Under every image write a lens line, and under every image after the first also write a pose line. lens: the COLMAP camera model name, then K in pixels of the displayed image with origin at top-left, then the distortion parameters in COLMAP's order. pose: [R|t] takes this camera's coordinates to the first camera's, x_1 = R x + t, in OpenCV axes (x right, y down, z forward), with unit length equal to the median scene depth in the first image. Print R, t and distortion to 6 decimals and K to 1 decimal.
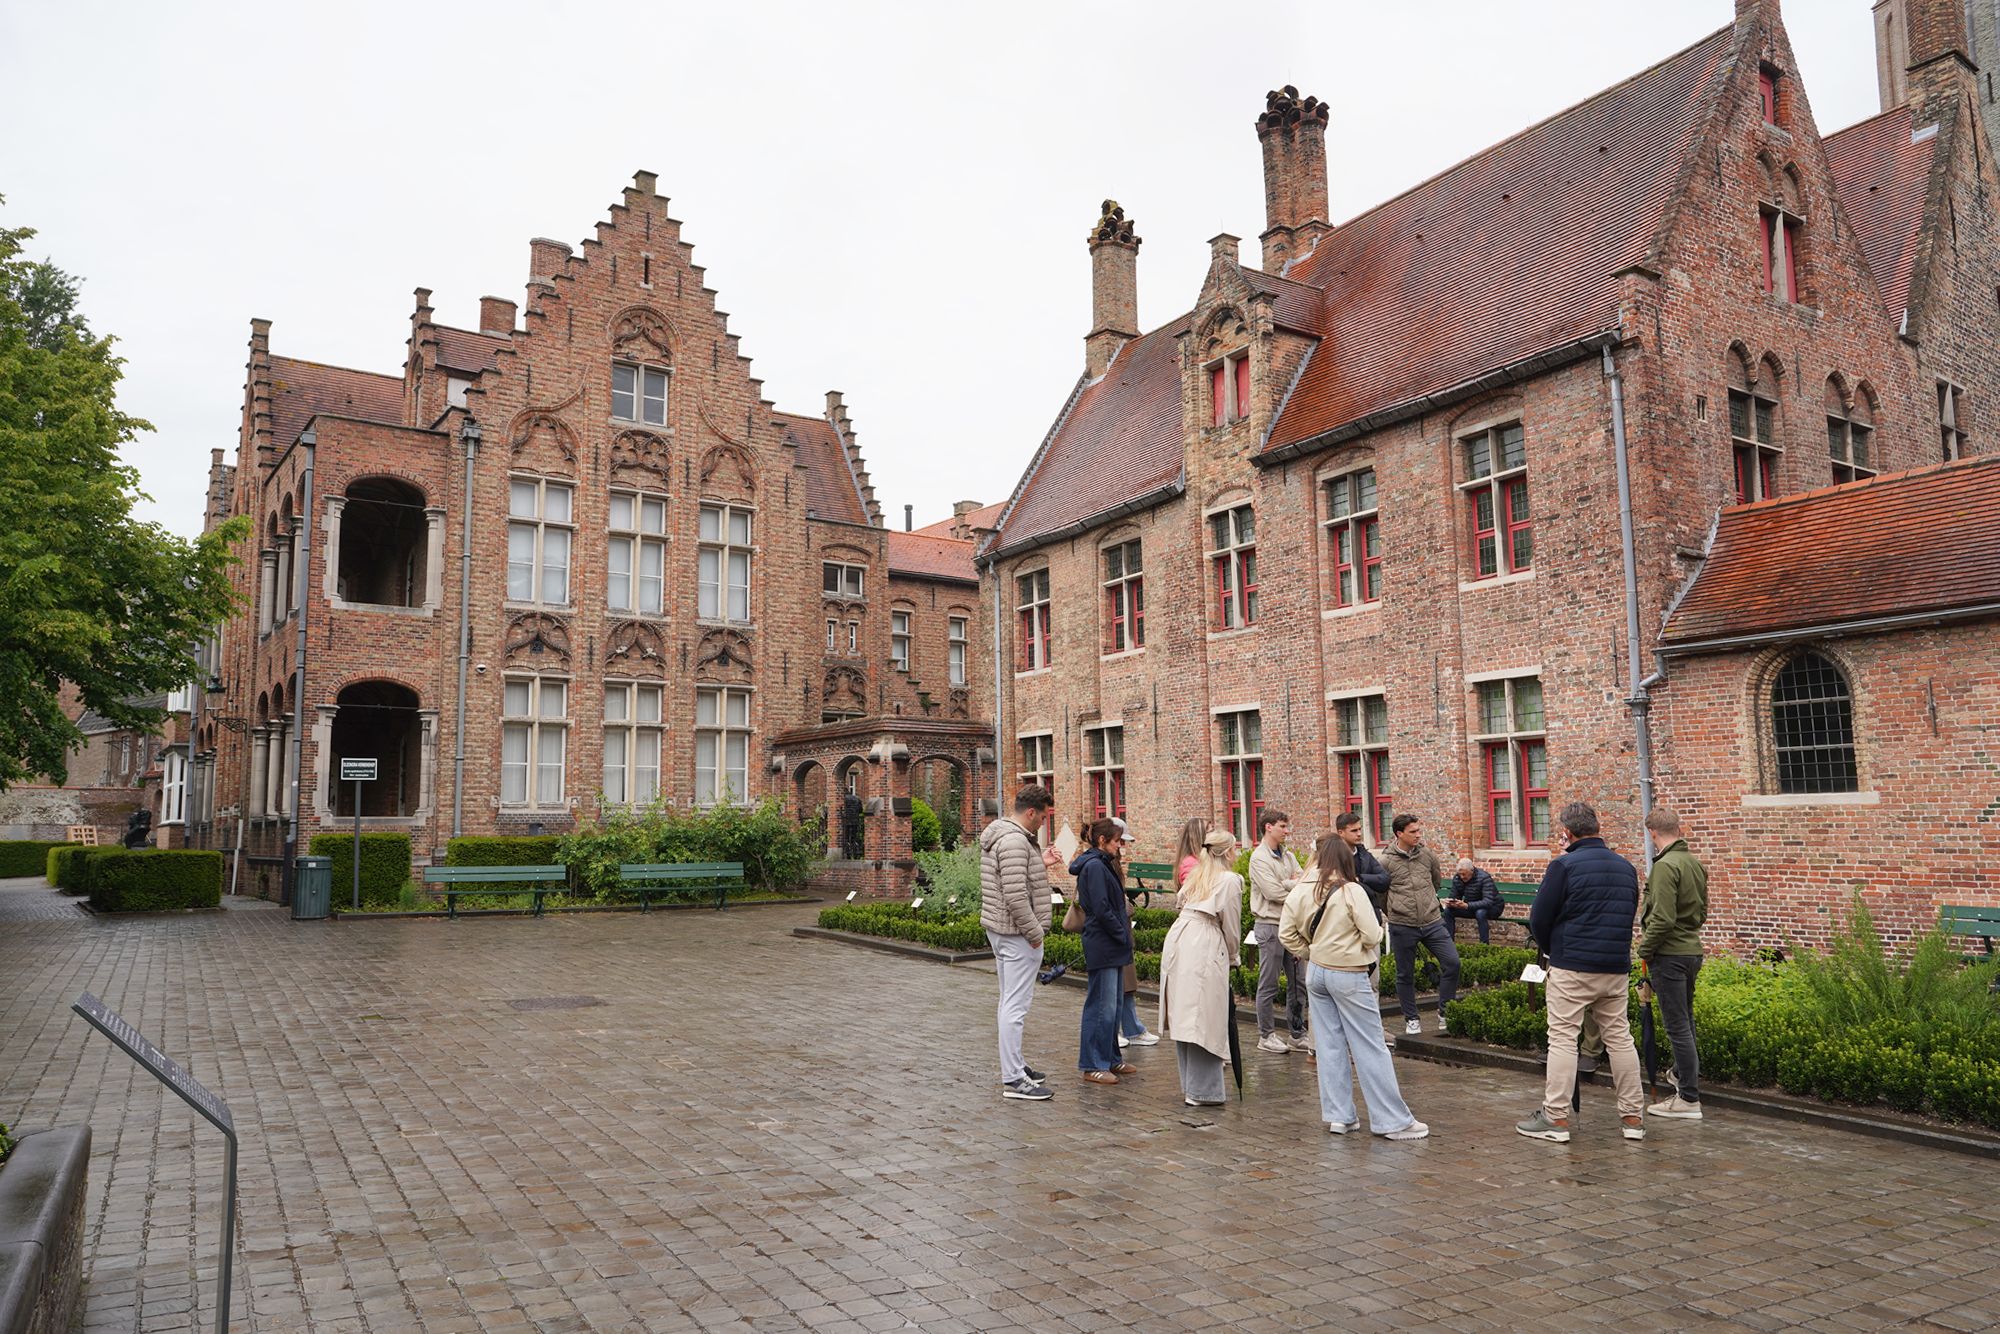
lens RADIAL K [[1353.5, 0, 989.6], [0, 1353.5, 685.0], [0, 0, 1]] dist [-0.017131, 0.022781]
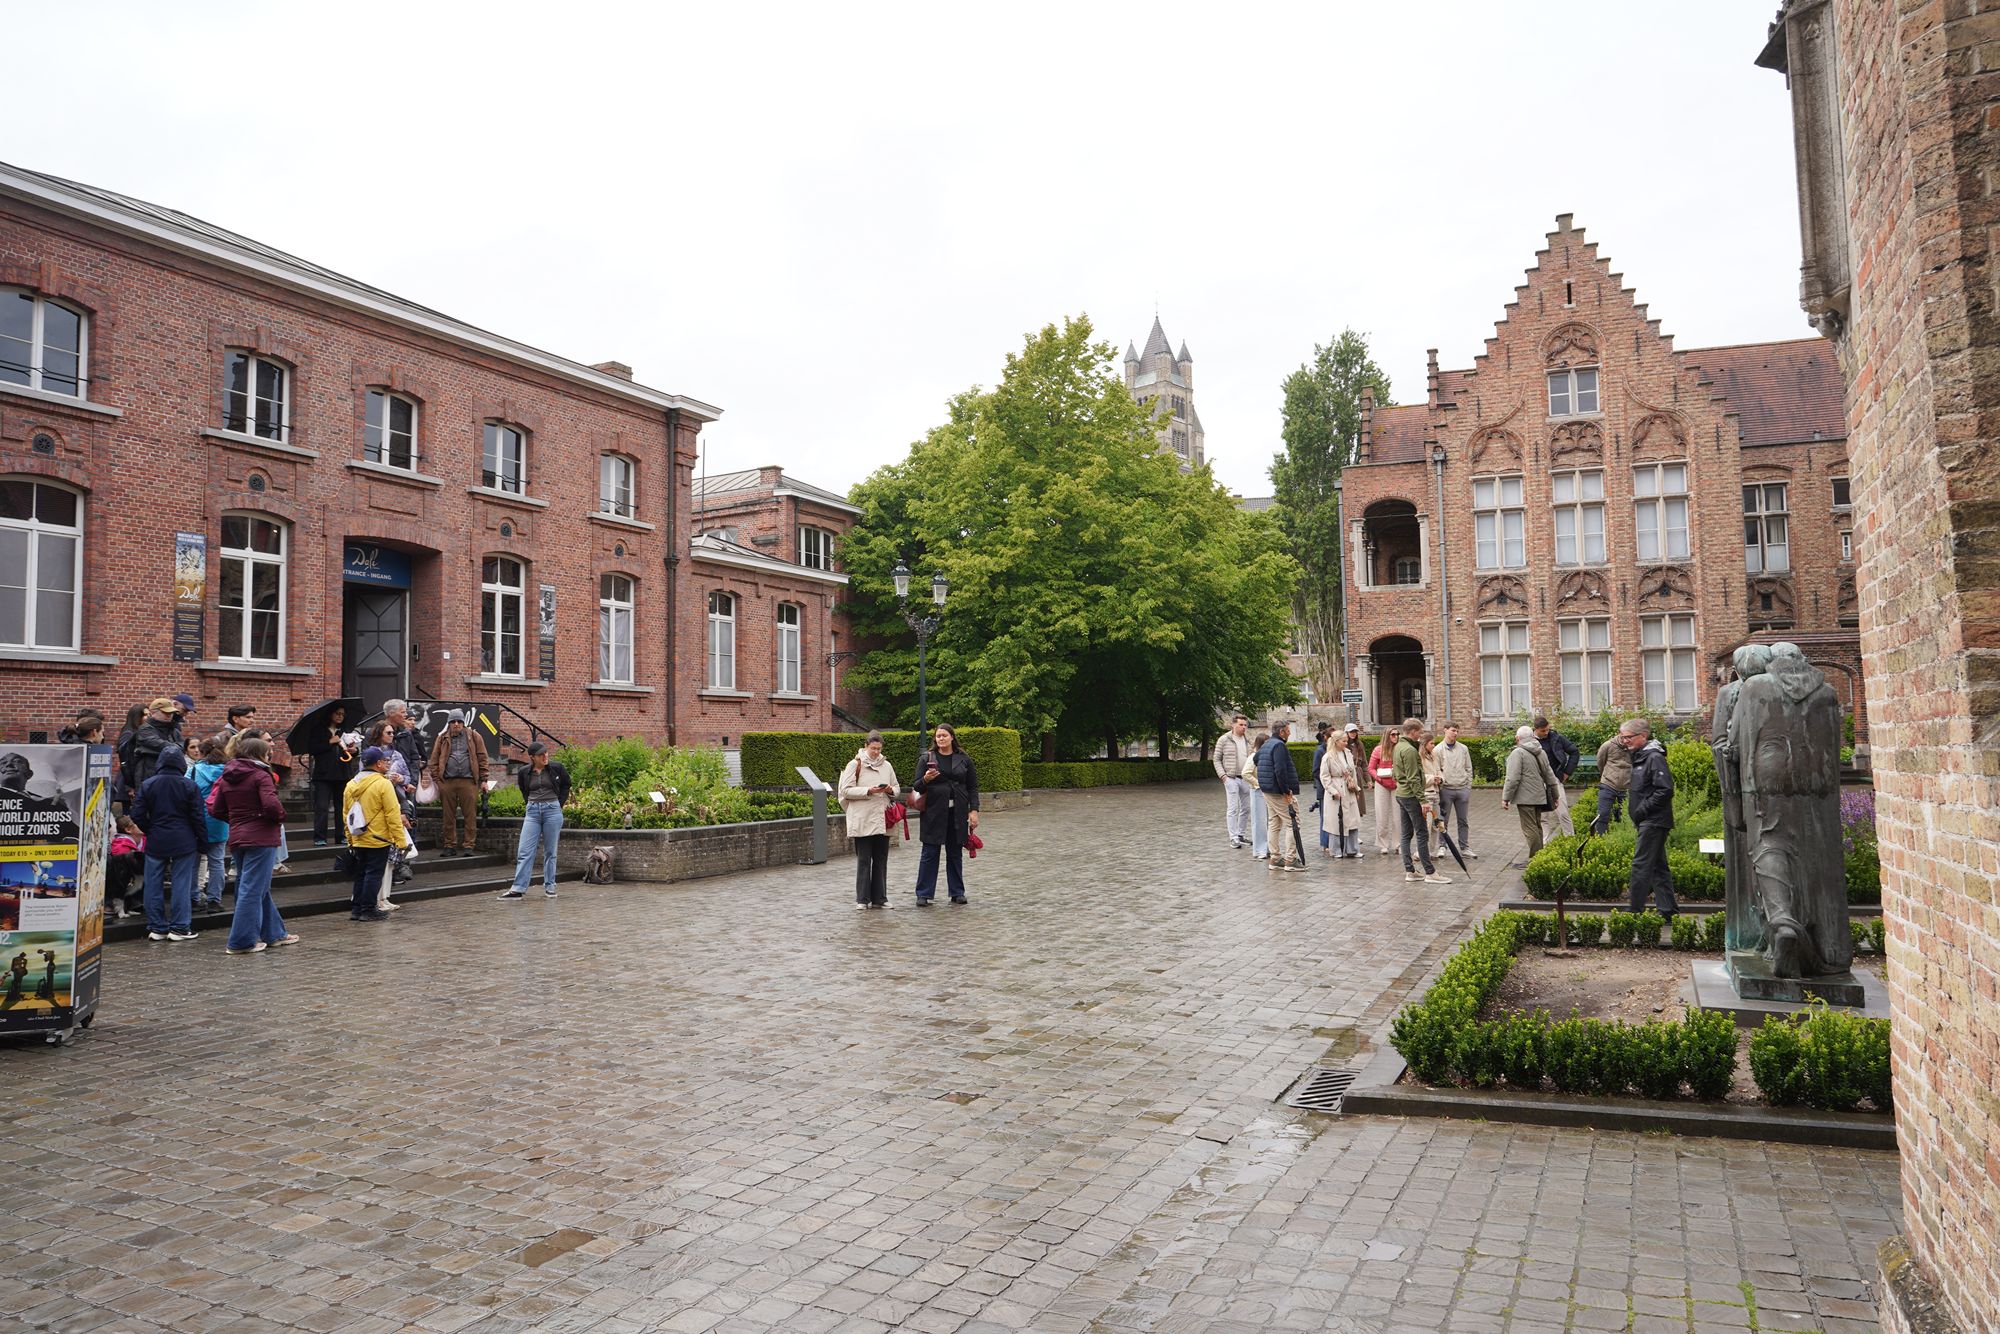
lens RADIAL K [[1353.5, 0, 1007.0], [0, 1353.5, 708.2], [0, 0, 1]] dist [-0.017131, 0.022781]
pose [[0.544240, -0.024947, -0.838559, 0.515036], [0.099525, 0.994419, 0.035009, -0.016253], [0.833005, -0.102511, 0.543685, -0.170827]]
